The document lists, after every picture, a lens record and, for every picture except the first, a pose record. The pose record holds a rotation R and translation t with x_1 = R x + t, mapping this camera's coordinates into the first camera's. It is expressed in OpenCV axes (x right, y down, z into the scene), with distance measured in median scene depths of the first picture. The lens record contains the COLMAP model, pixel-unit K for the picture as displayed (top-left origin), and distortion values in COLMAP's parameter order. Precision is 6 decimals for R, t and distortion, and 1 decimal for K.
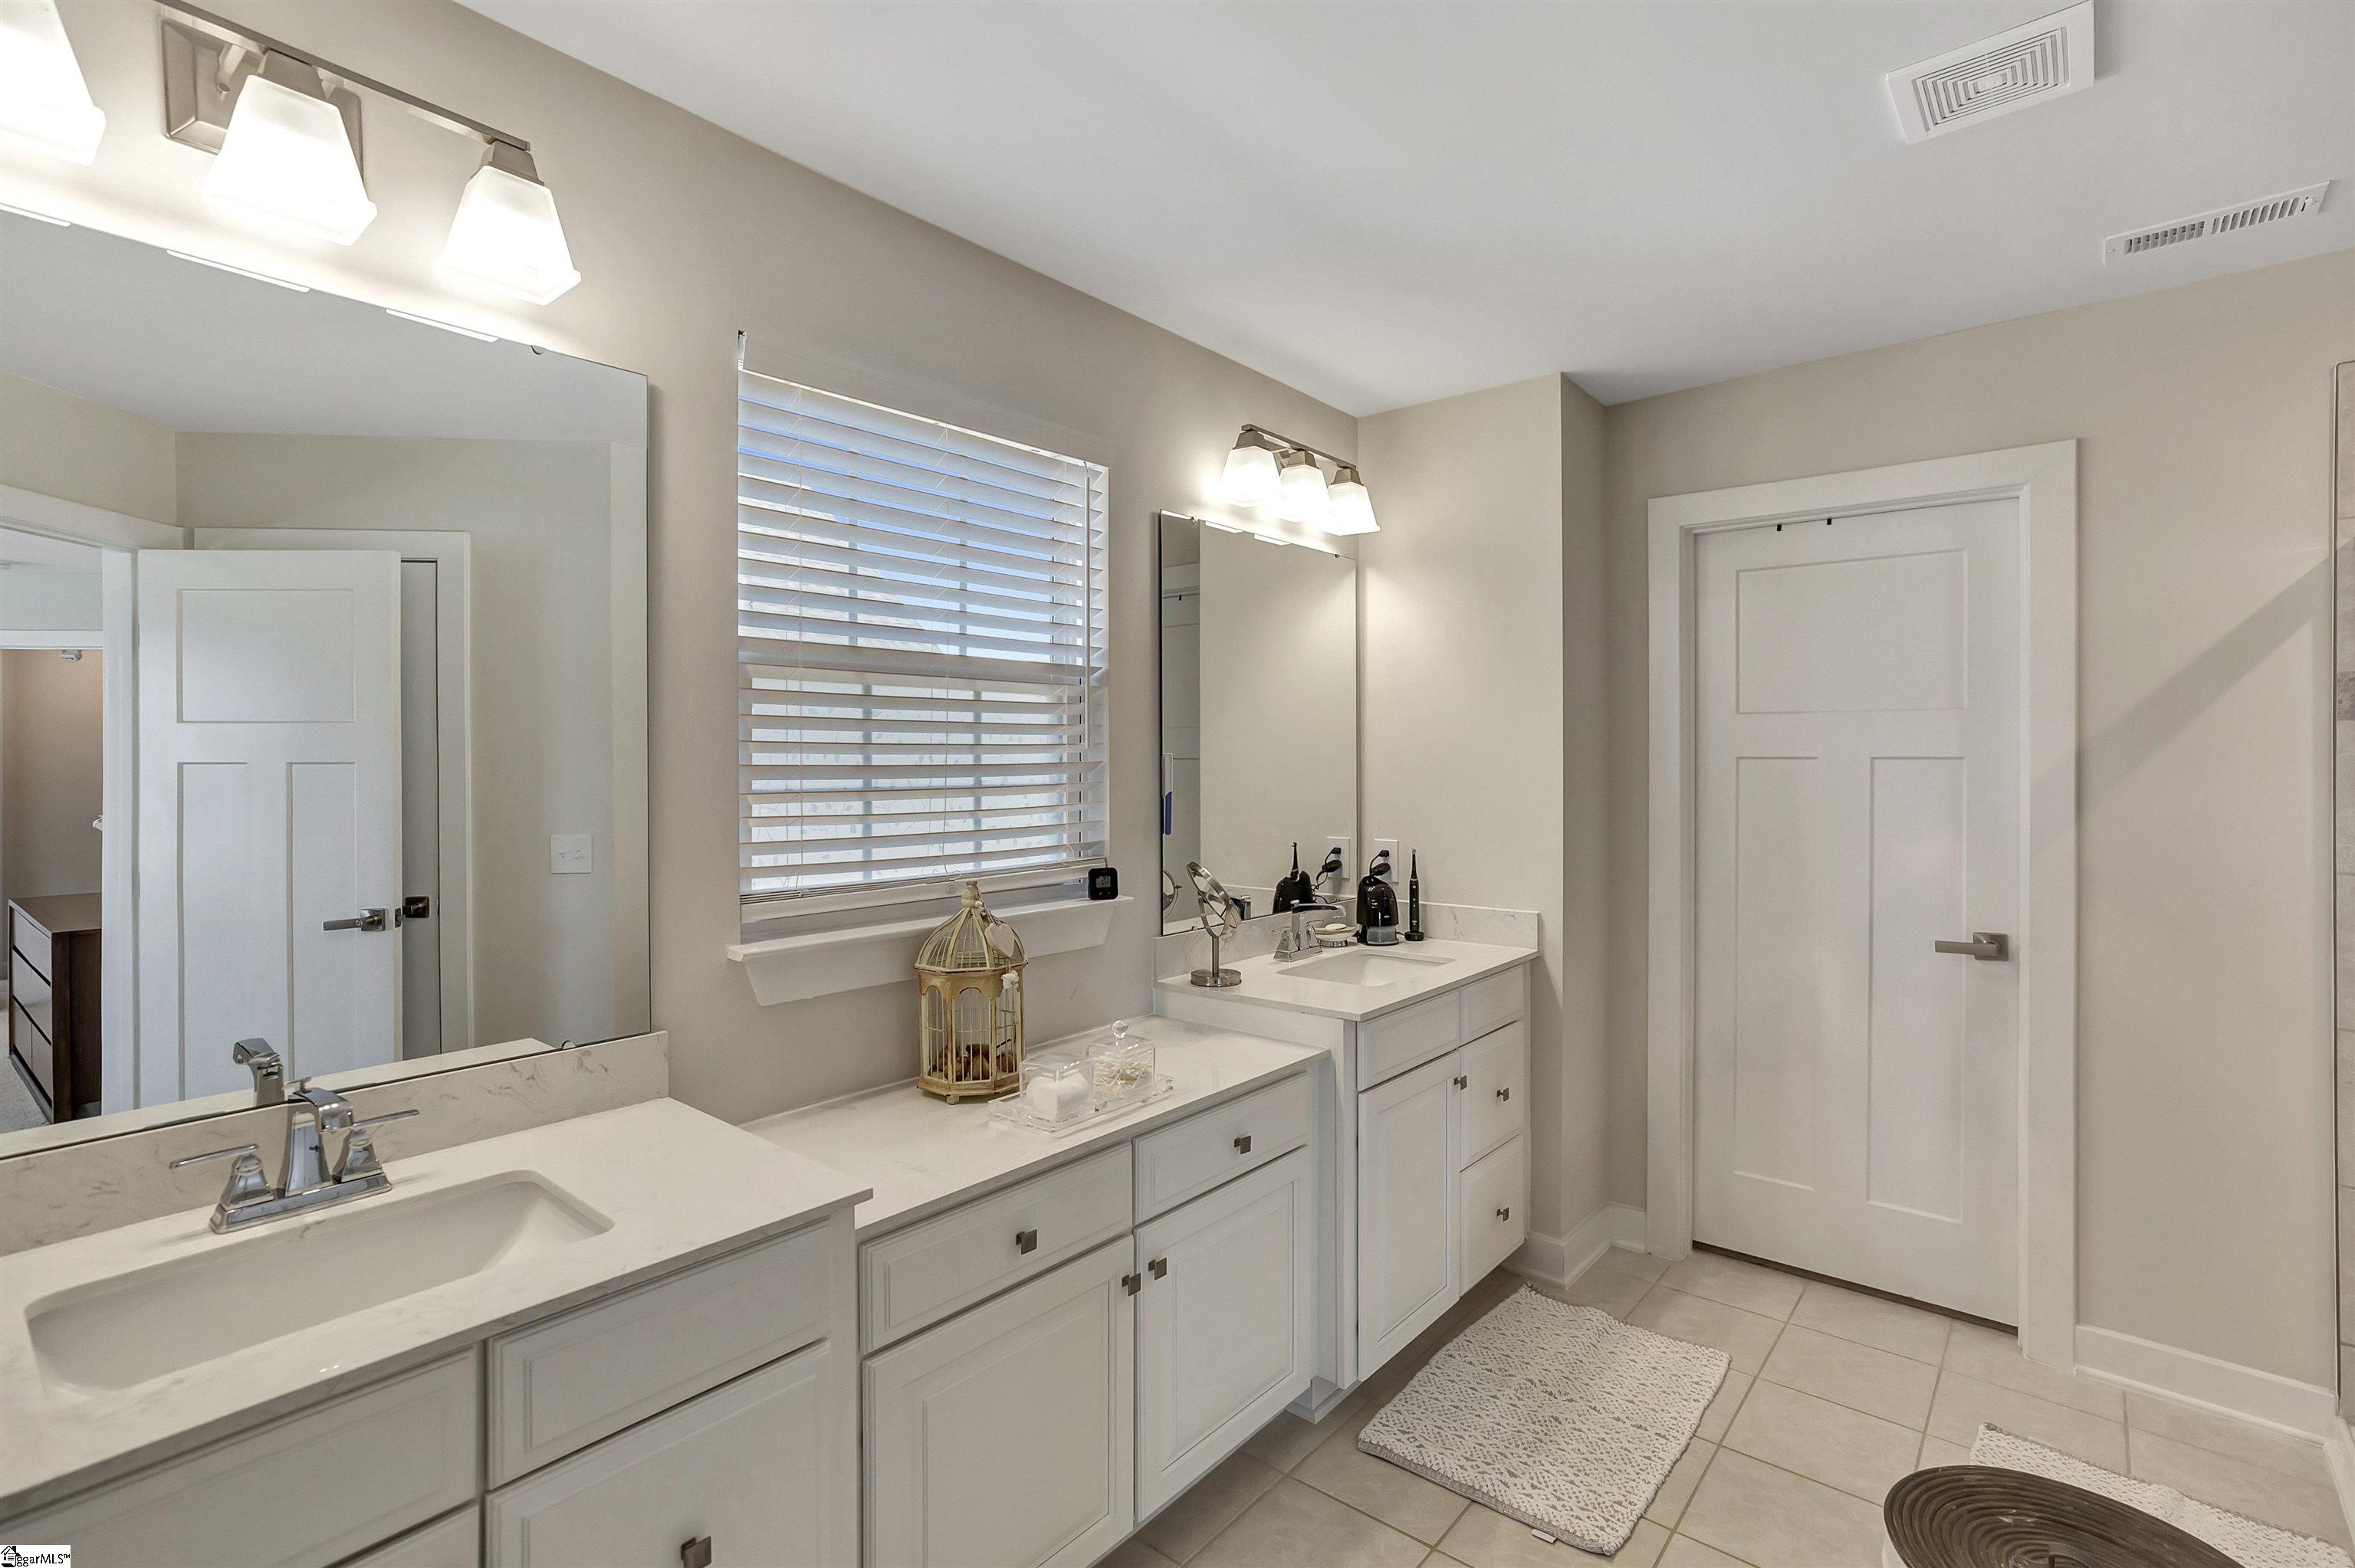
lens RADIAL K [[1079.4, 0, 1178.9], [0, 1079.4, 761.8], [0, 0, 1]] dist [-0.048471, 0.038136]
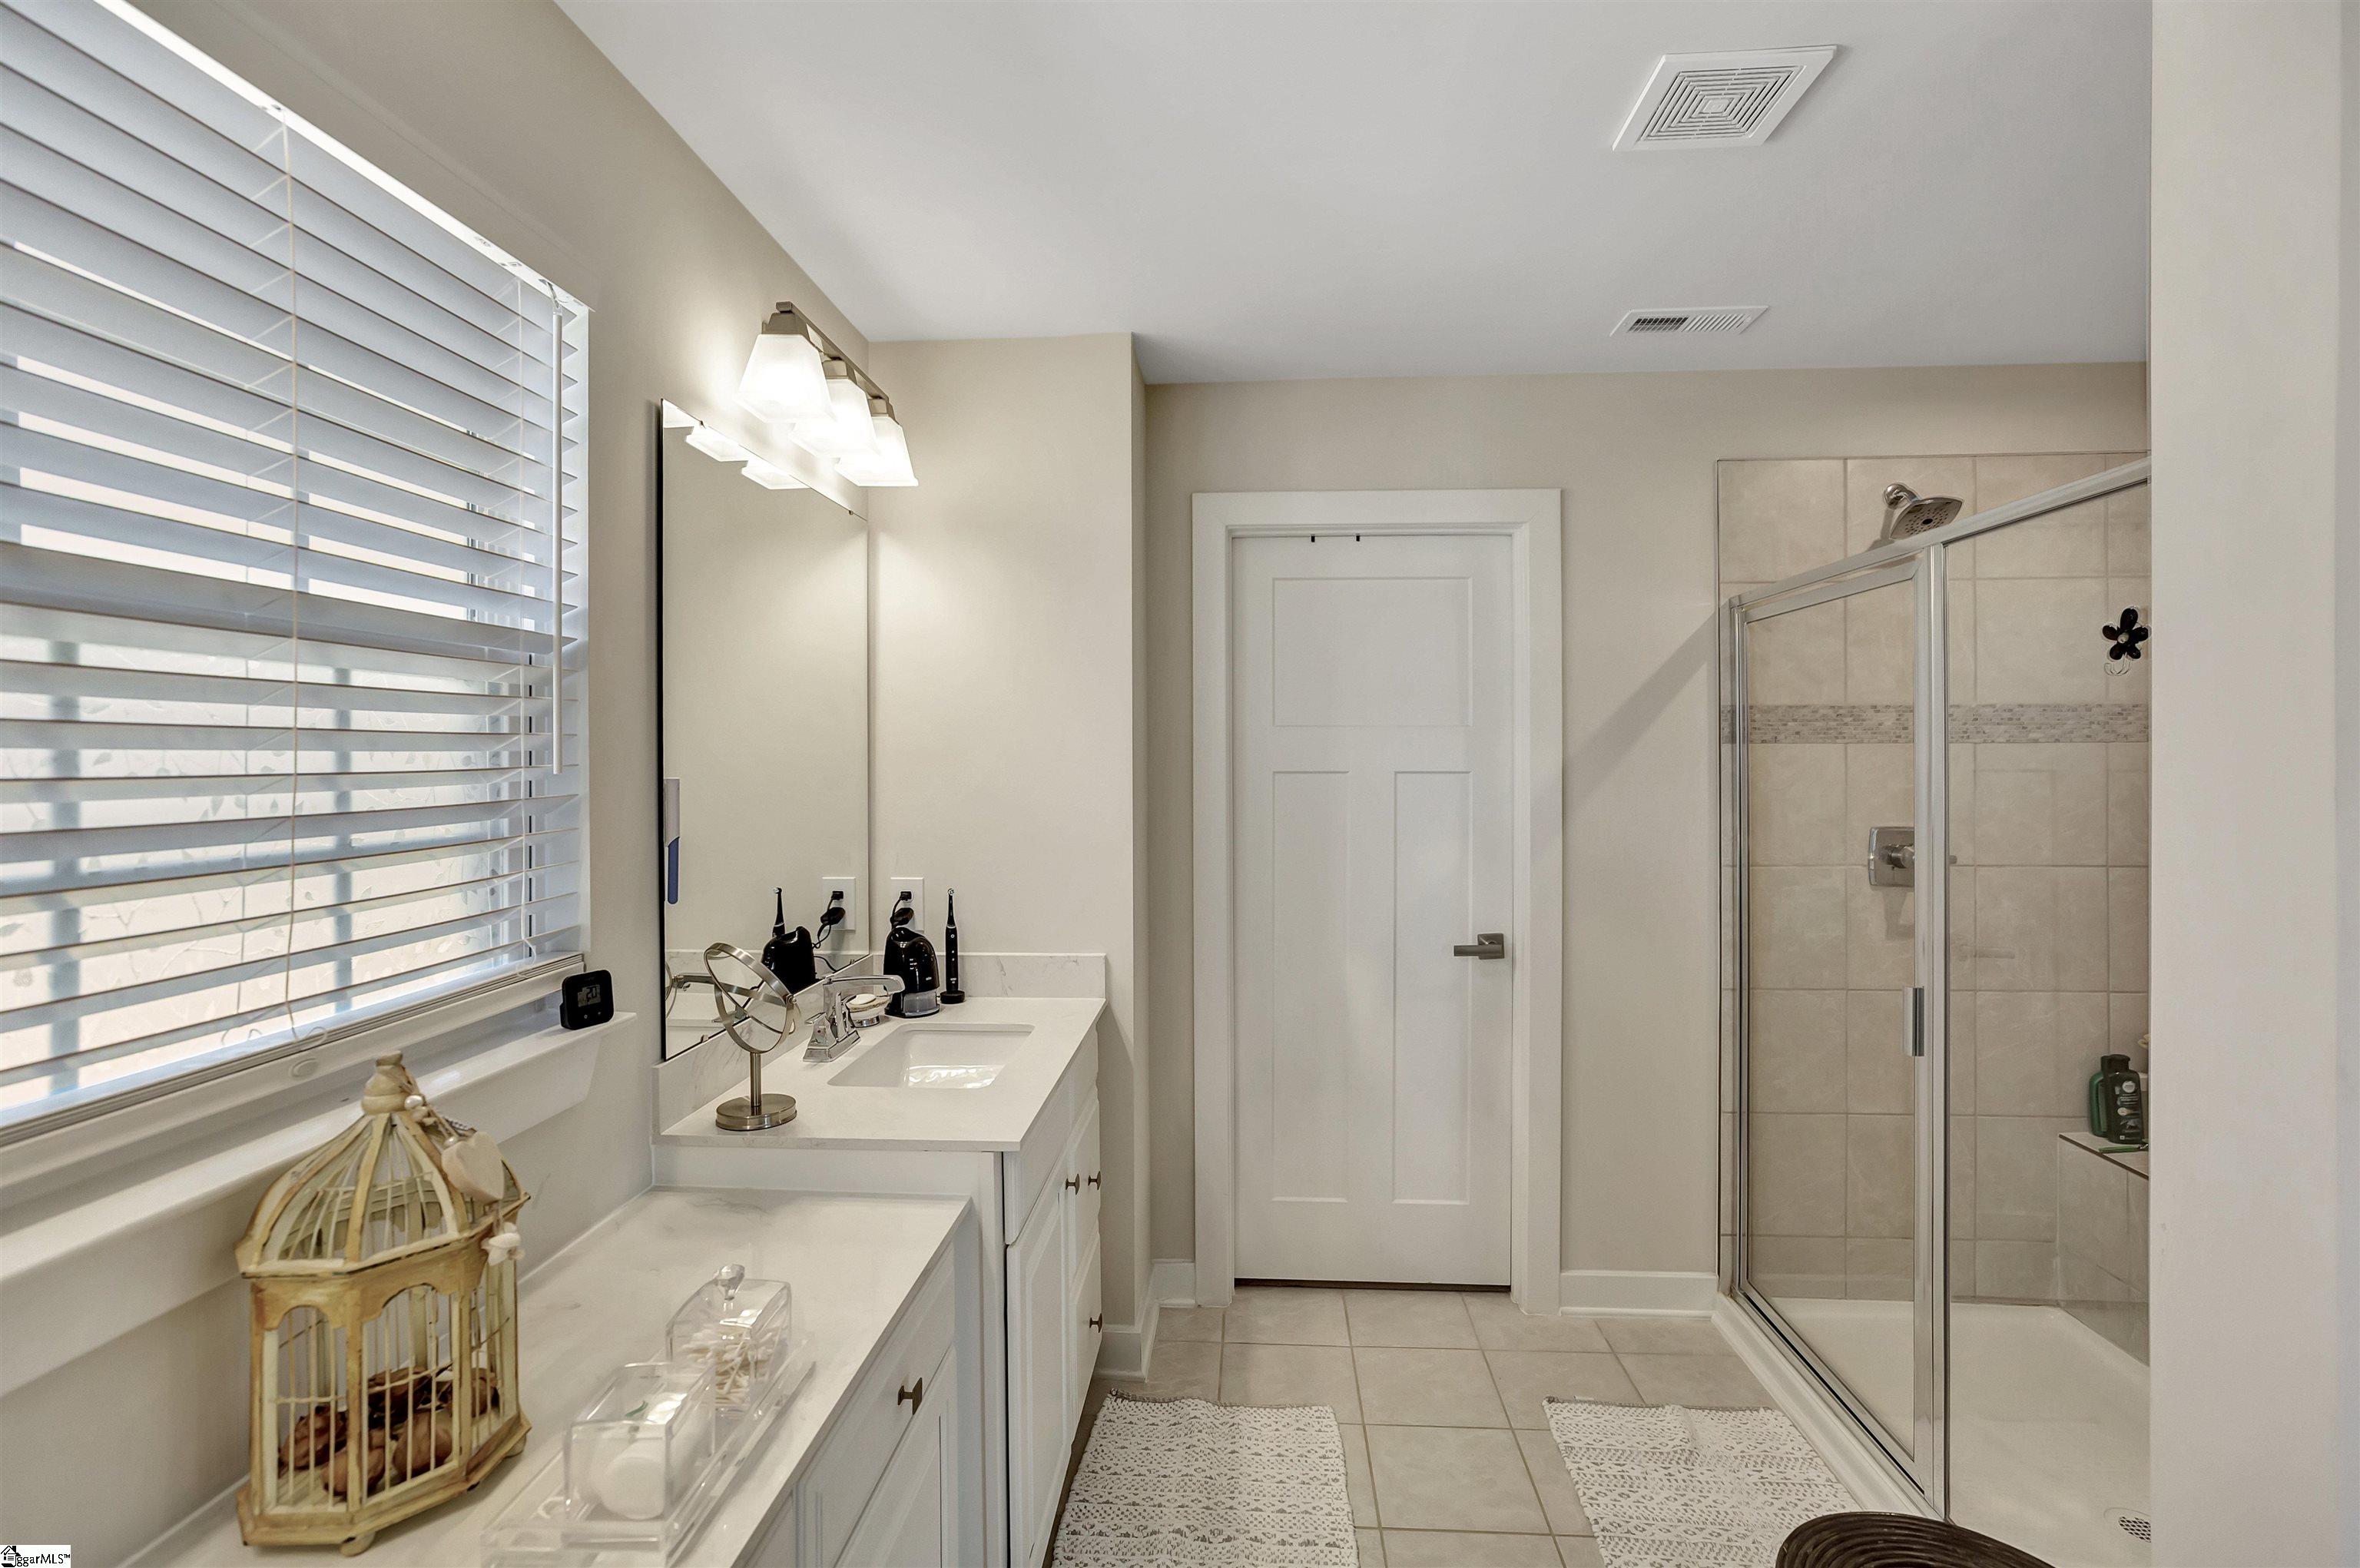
lens RADIAL K [[1081.8, 0, 1181.4], [0, 1081.8, 761.8], [0, 0, 1]] dist [-0.048471, 0.038136]
pose [[0.808257, -0.004338, 0.588814, -0.143598], [0.004713, 0.999988, 0.000898, -0.017017], [-0.588811, 0.002050, 0.808268, 0.304604]]
